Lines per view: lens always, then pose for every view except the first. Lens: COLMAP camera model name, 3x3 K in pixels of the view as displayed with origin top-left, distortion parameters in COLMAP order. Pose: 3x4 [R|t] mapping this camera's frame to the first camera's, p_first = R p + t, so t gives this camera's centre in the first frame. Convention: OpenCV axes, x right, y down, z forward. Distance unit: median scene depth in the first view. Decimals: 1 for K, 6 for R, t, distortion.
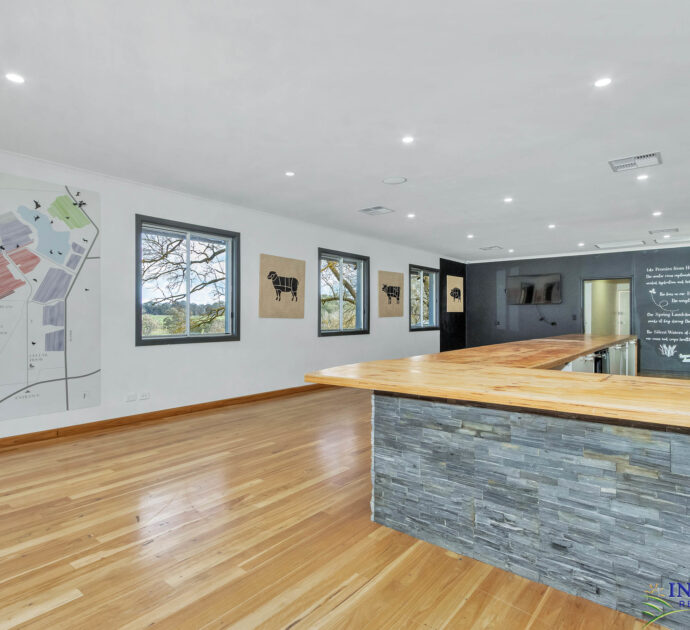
lens RADIAL K [[443.0, 0, 341.2], [0, 443.0, 320.0], [0, 0, 1]] dist [0.010245, 0.003989]
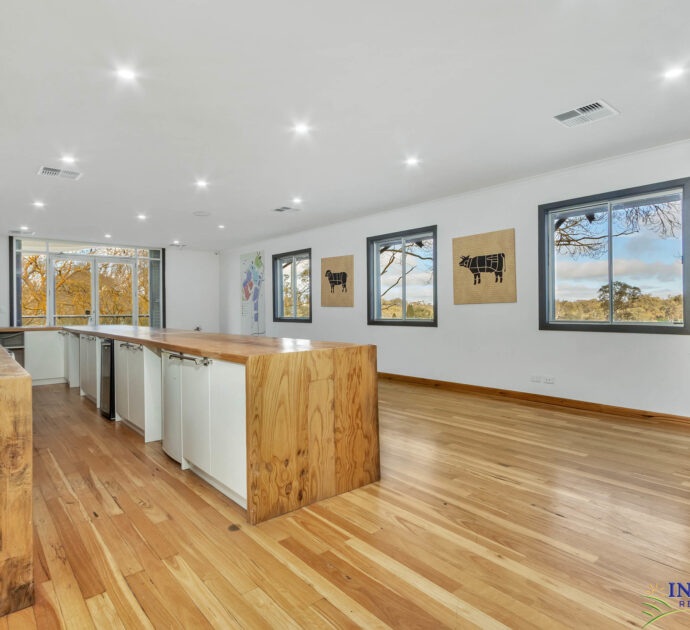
lens RADIAL K [[443.0, 0, 350.5], [0, 443.0, 311.0], [0, 0, 1]] dist [0.010245, 0.003989]
pose [[-0.164640, 0.007530, -0.986325, 1.052578], [0.004235, 0.999967, 0.006927, -0.000223], [0.986345, -0.003037, -0.164666, 1.217164]]
